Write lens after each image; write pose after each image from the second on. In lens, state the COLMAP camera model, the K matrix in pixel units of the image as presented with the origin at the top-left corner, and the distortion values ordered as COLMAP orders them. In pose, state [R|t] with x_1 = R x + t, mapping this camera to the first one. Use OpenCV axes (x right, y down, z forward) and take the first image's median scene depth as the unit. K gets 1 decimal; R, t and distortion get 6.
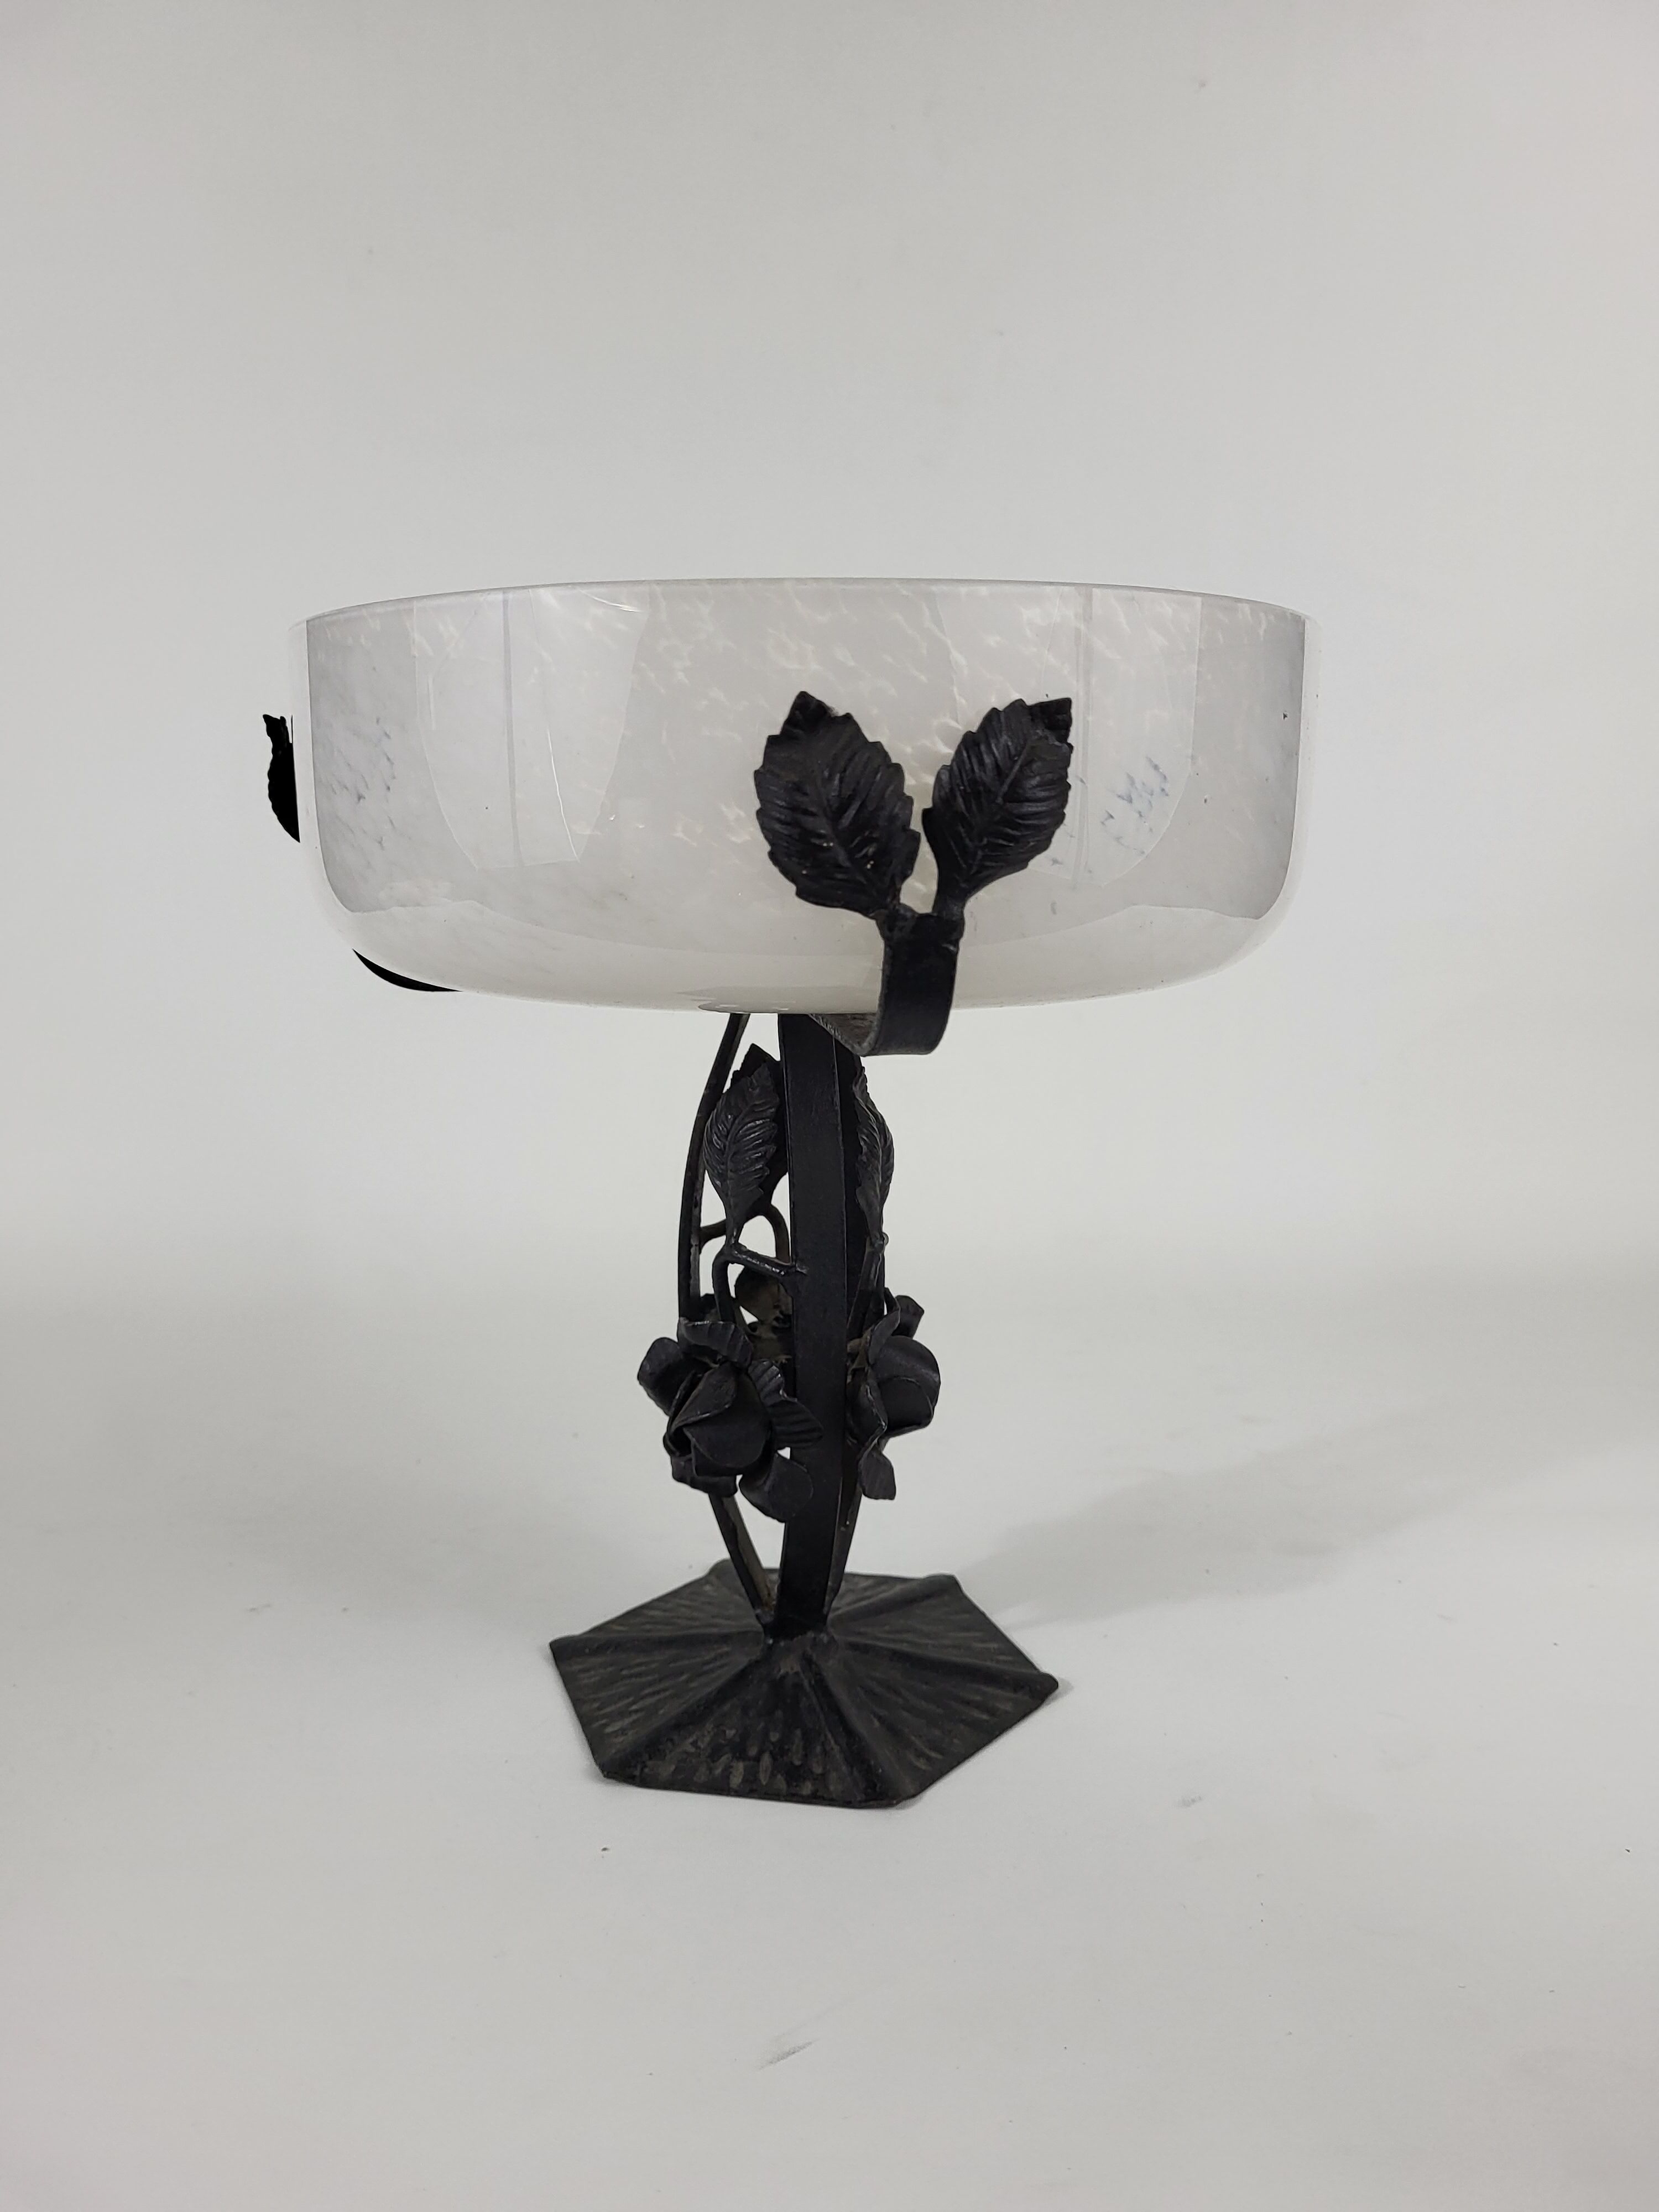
lens RADIAL K [[1650.5, 0, 825.6], [0, 1650.5, 1085.7], [0, 0, 1]] dist [0.006354, -0.040452]
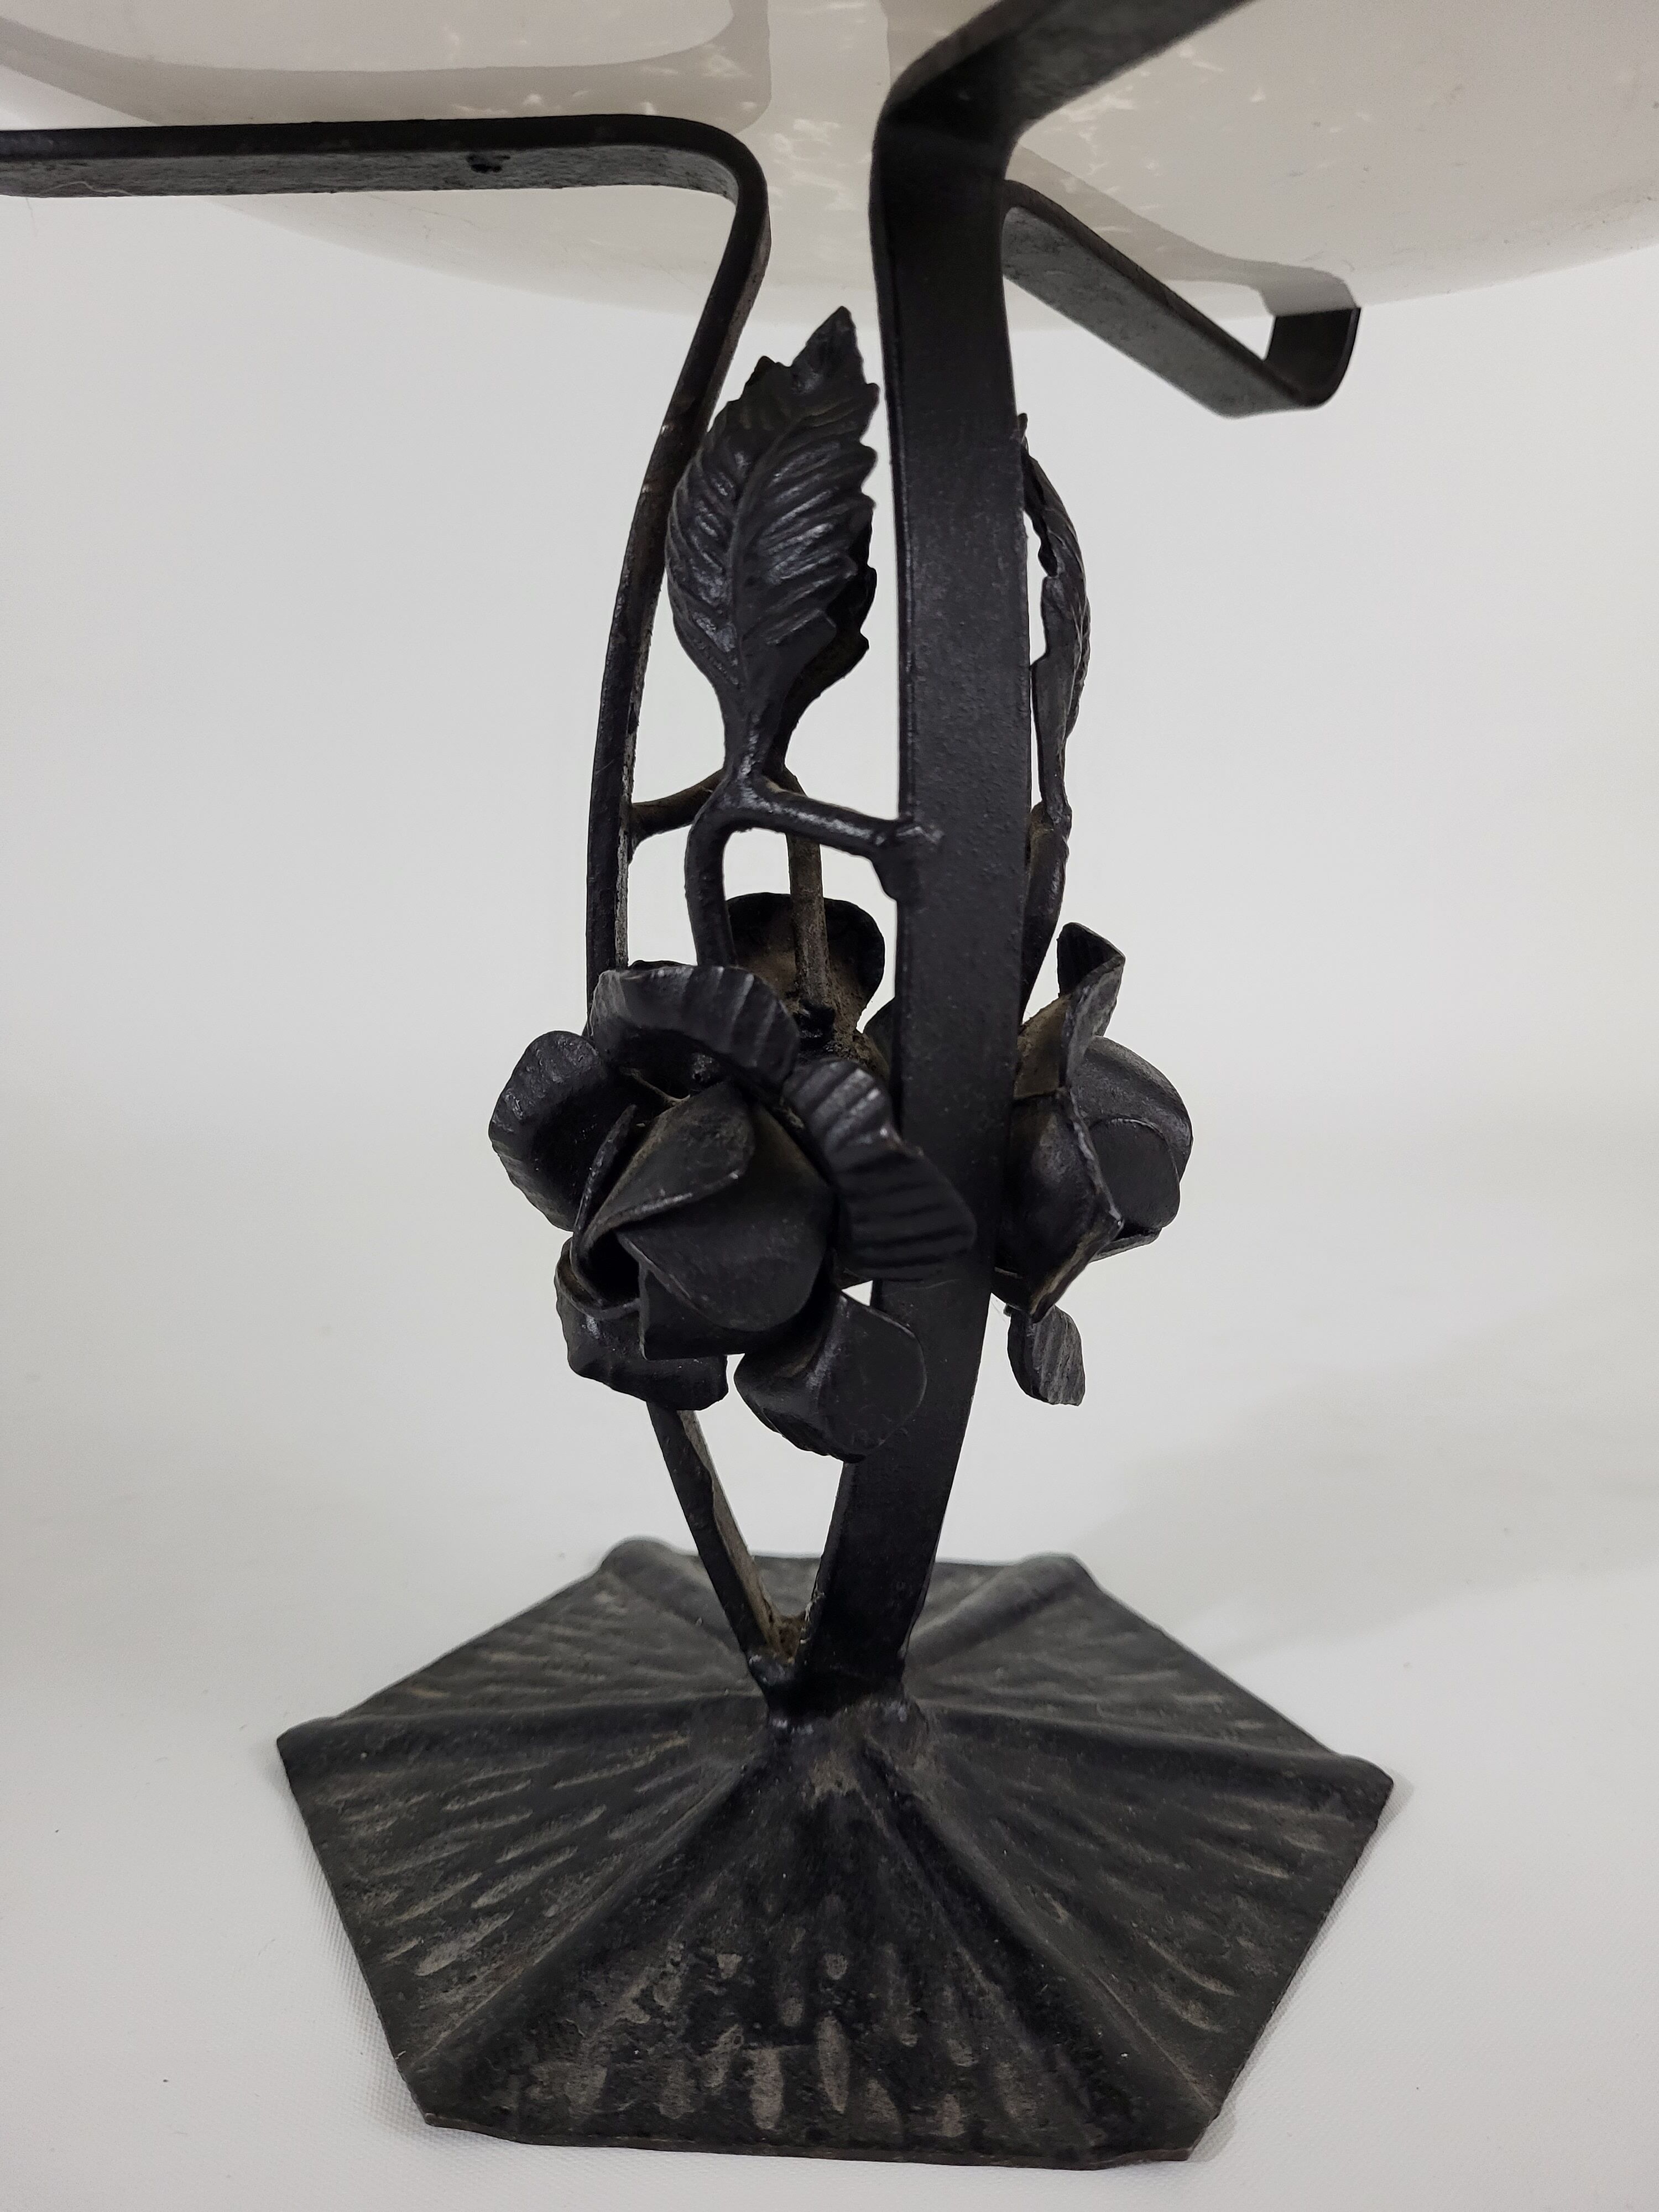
lens RADIAL K [[1650.5, 0, 833.0], [0, 1650.5, 1117.8], [0, 0, 1]] dist [0.006354, -0.040452]
pose [[0.987786, 0.004094, 0.155761, -0.094117], [-0.011333, 0.998895, 0.045614, 0.154595], [-0.155402, -0.046823, 0.986741, 0.576080]]
